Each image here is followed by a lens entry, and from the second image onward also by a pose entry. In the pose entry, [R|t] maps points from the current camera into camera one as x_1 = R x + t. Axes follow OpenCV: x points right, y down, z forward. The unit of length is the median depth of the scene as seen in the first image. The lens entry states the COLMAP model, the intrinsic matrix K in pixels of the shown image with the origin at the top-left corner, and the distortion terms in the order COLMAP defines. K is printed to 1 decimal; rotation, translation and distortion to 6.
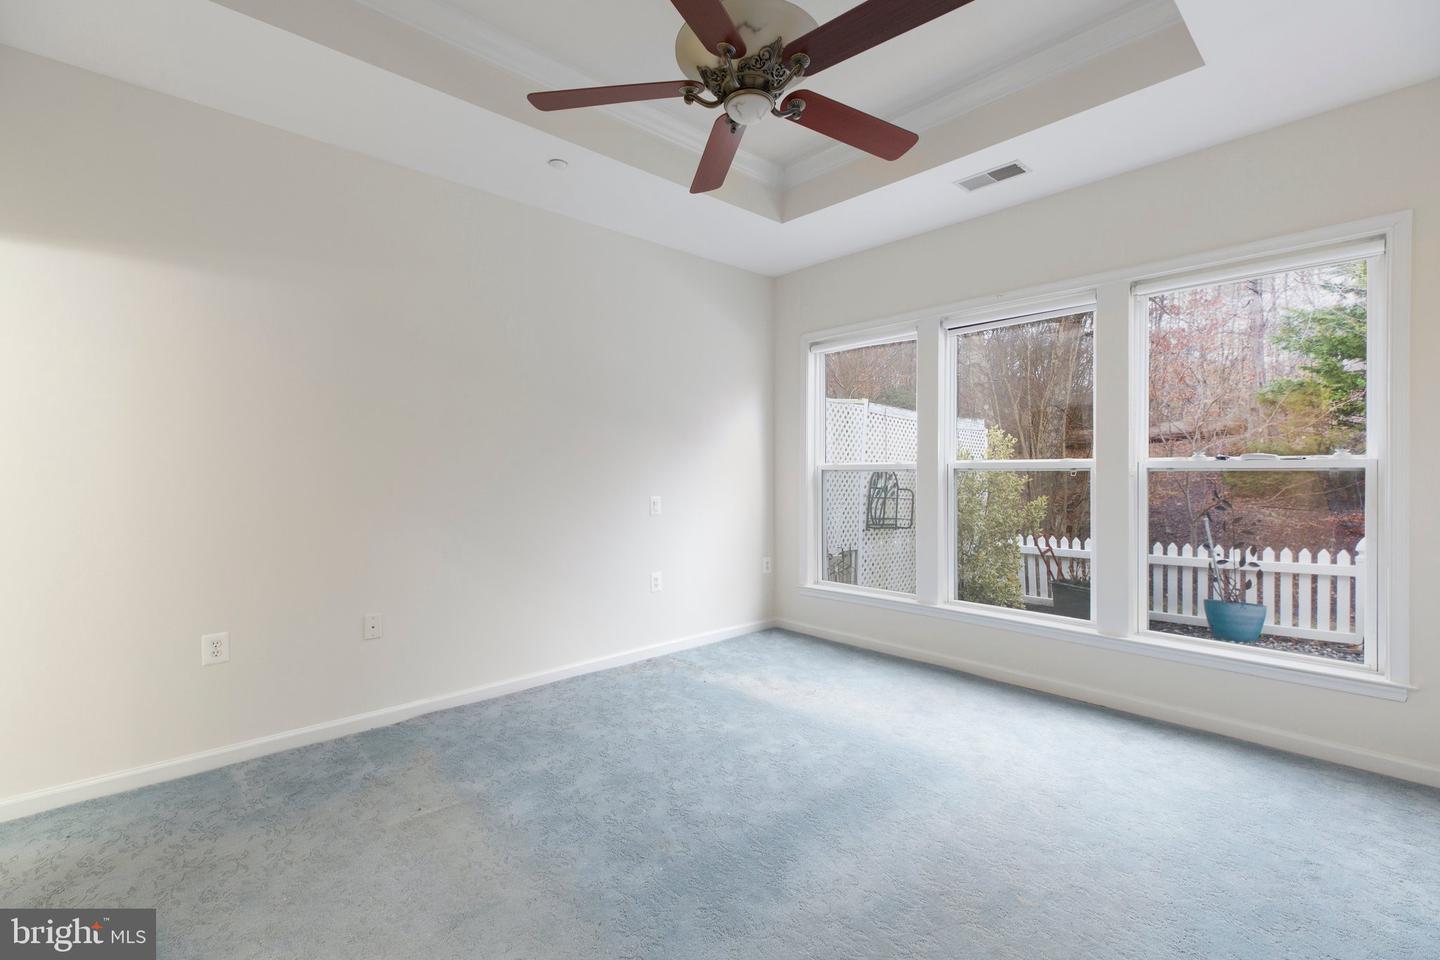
lens RADIAL K [[638.1, 0, 713.7], [0, 638.1, 470.2], [0, 0, 1]] dist [0.003170, 0.000327]
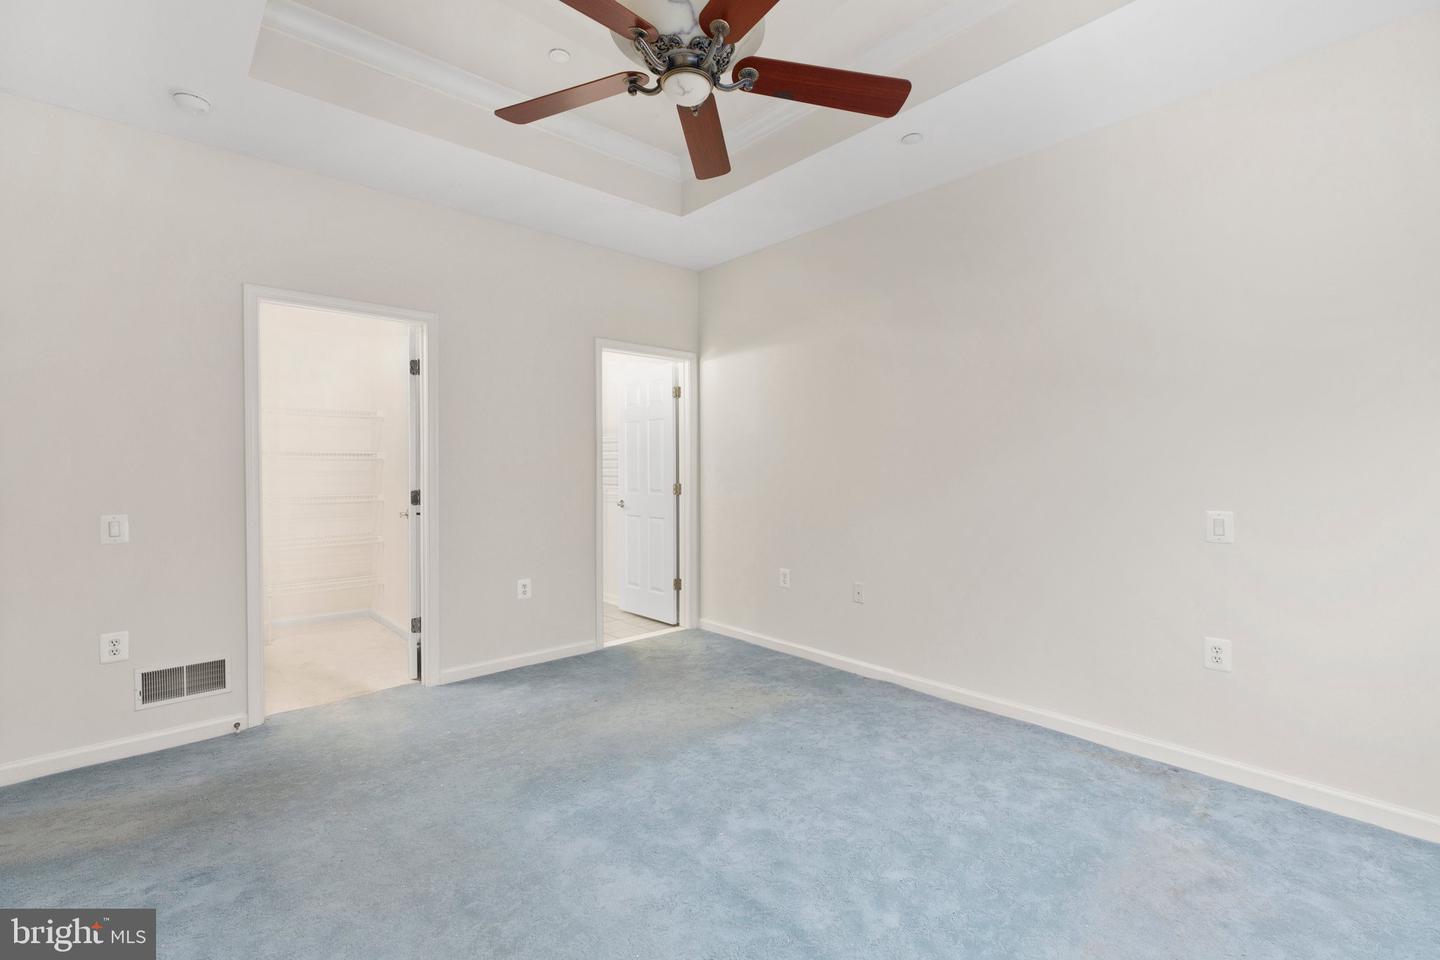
lens RADIAL K [[638.1, 0, 713.7], [0, 638.1, 470.2], [0, 0, 1]] dist [0.003170, 0.000327]
pose [[-0.005326, 0.016249, -0.999854, 0.736854], [0.001009, 0.999868, 0.016244, -0.015719], [0.999985, -0.000922, -0.005342, 0.751296]]
